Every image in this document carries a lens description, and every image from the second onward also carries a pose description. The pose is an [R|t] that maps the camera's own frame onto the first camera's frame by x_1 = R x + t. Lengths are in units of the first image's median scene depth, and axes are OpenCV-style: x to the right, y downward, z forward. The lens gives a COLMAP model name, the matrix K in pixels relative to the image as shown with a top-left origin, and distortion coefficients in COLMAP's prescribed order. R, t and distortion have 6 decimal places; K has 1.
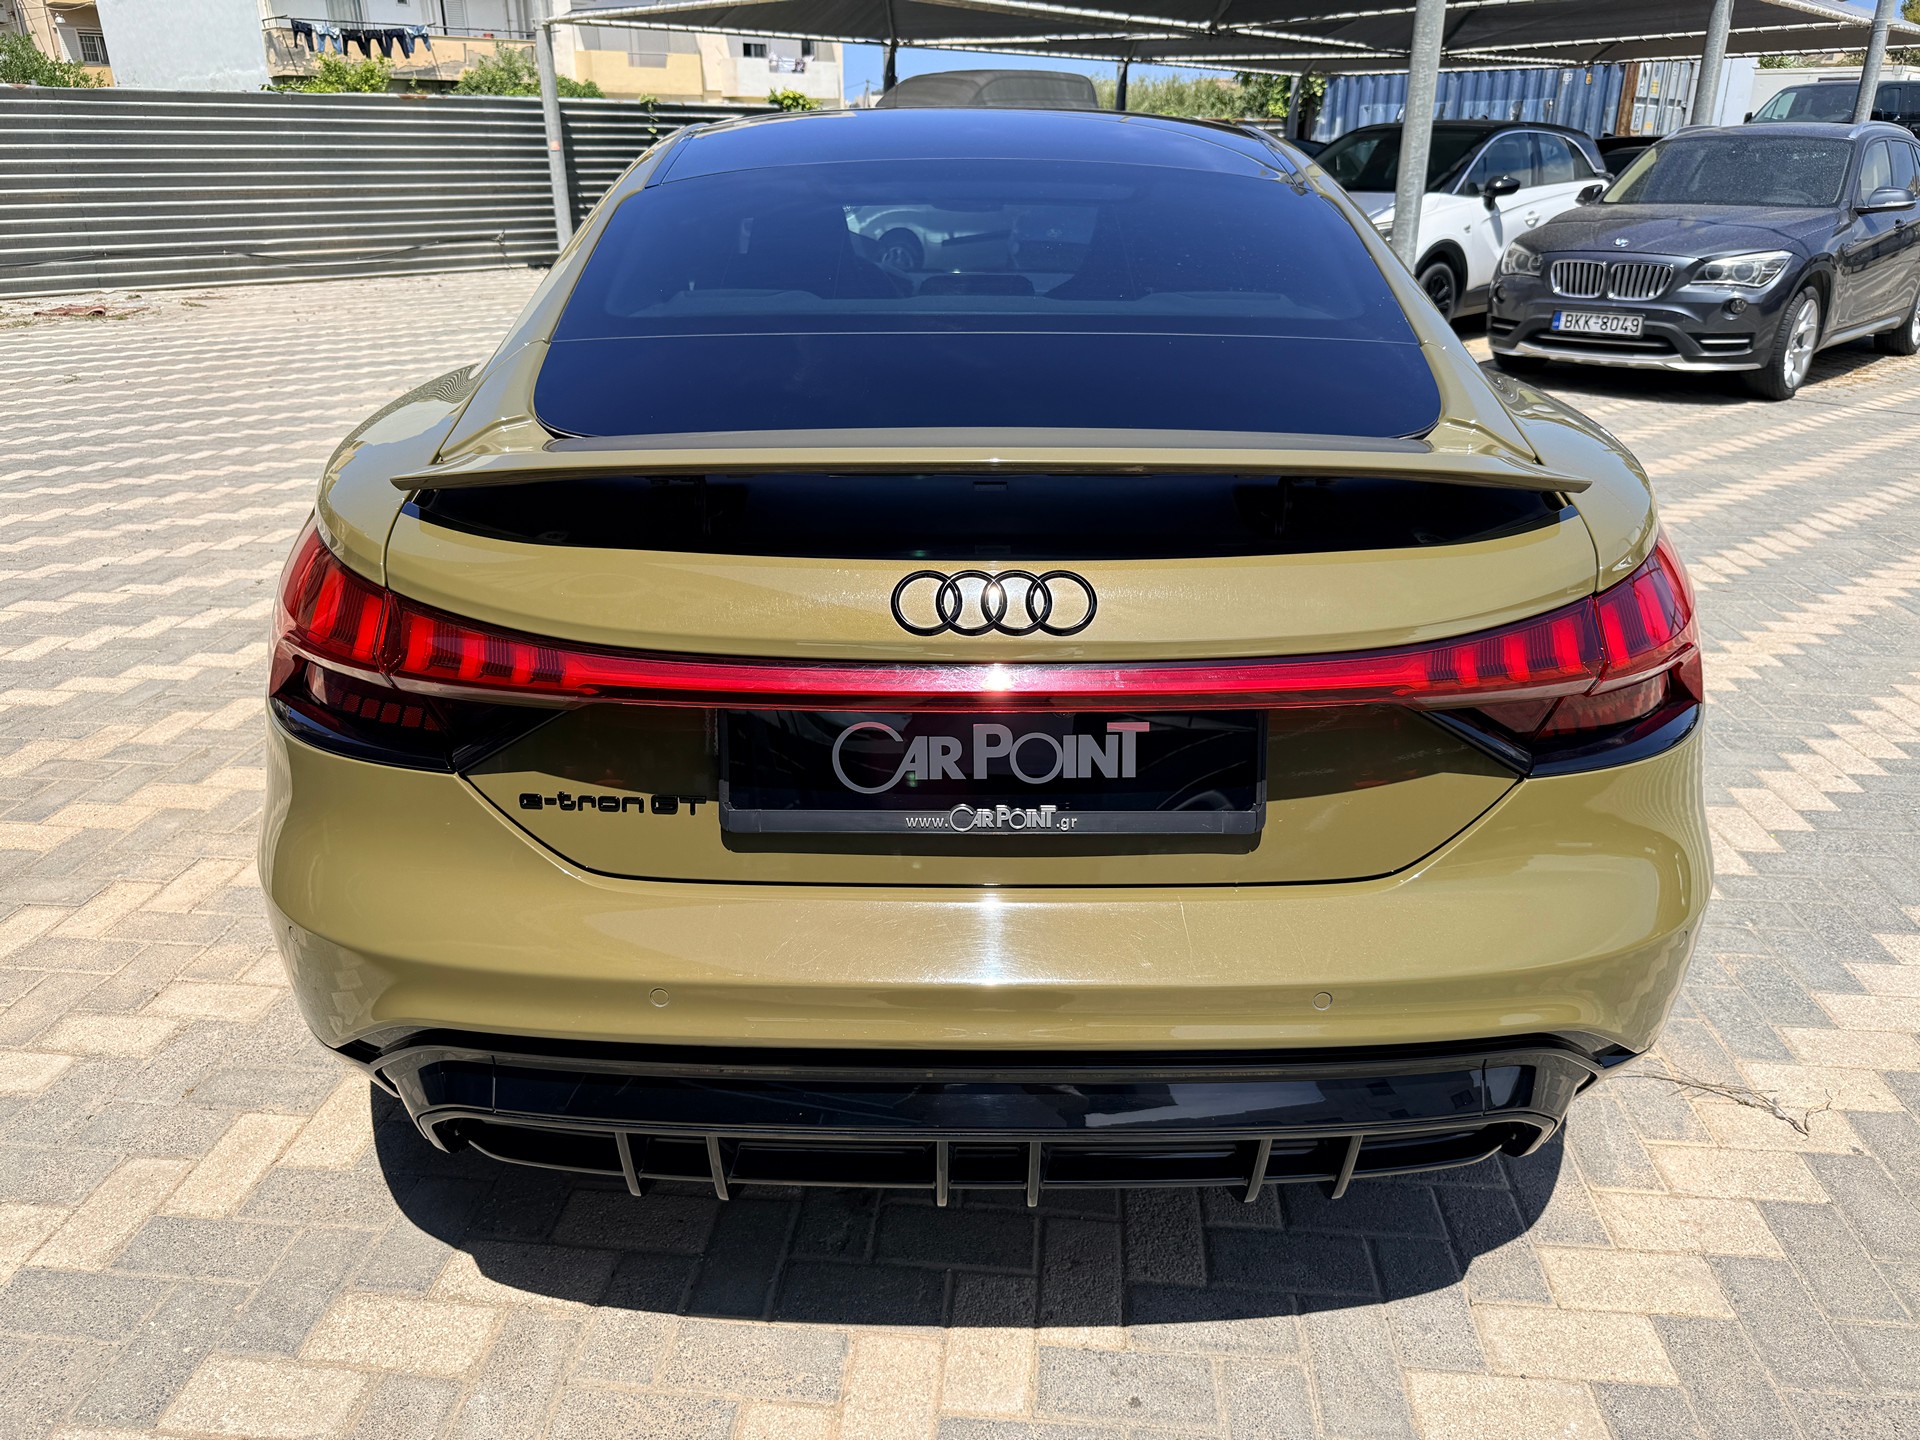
lens RADIAL K [[1391.2, 0, 955.3], [0, 1391.2, 717.5], [0, 0, 1]] dist [0.004828, -0.008994]
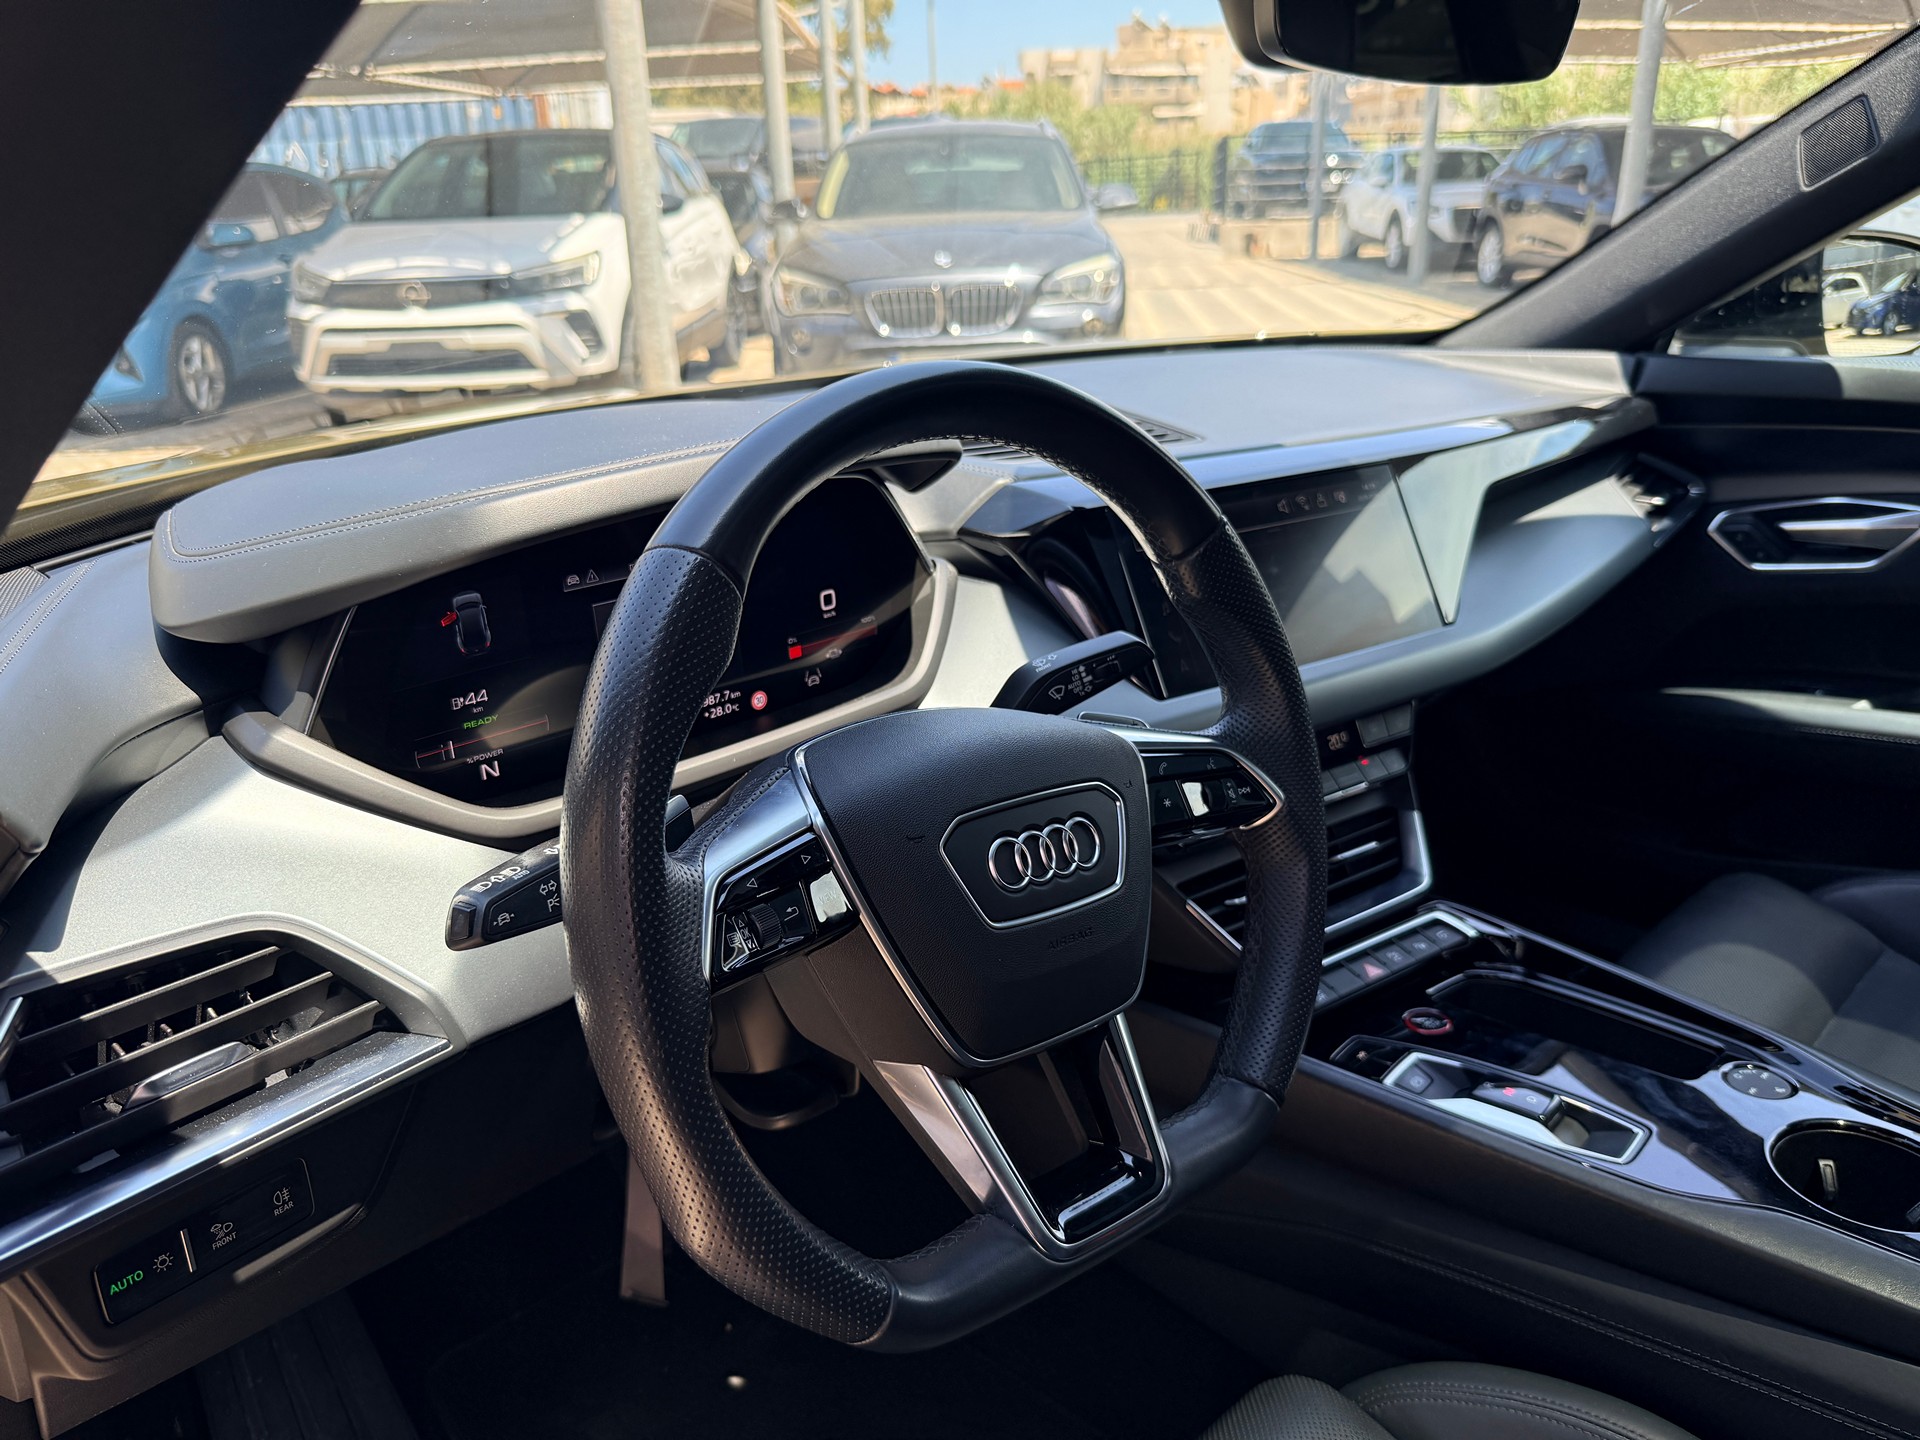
lens RADIAL K [[1386.4, 0, 934.9], [0, 1386.4, 725.8], [0, 0, 1]] dist [-0.010456, -0.003568]
pose [[0.717257, -0.271443, 0.641764, -0.042960], [0.290497, 0.953635, 0.078684, -0.073938], [-0.633367, 0.129994, 0.762855, 0.213654]]
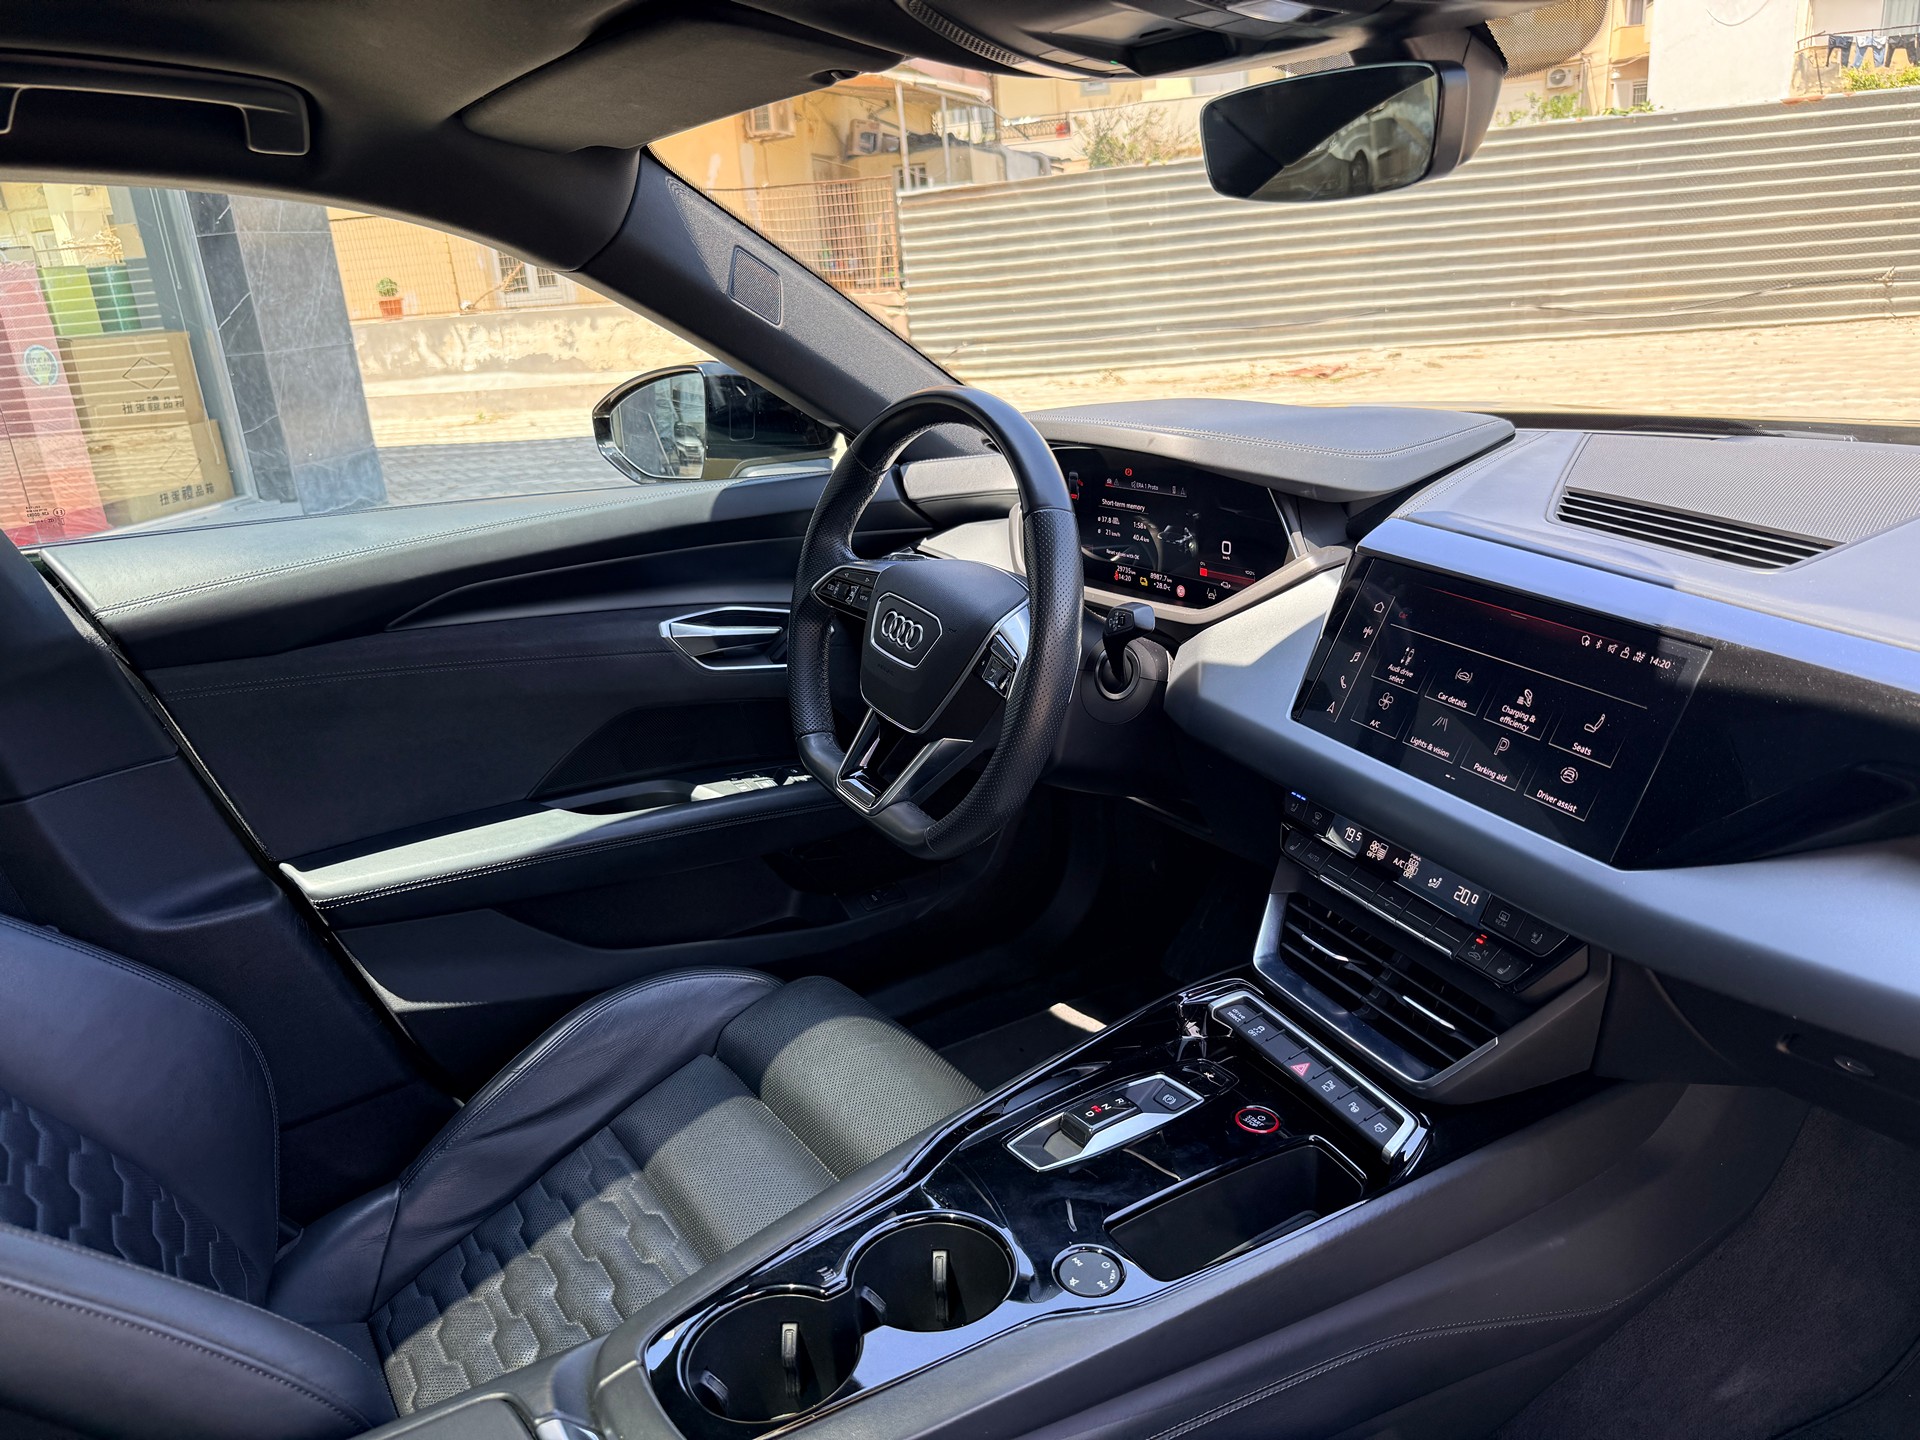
lens RADIAL K [[1347.7, 0, 972.6], [0, 1347.7, 720.9], [0, 0, 1]] dist [0.092275, -0.150468]
pose [[0.555144, 0.227078, -0.800157, 0.034512], [-0.241149, 0.964633, 0.106447, -0.071177], [0.796029, 0.133864, 0.590270, 0.201835]]
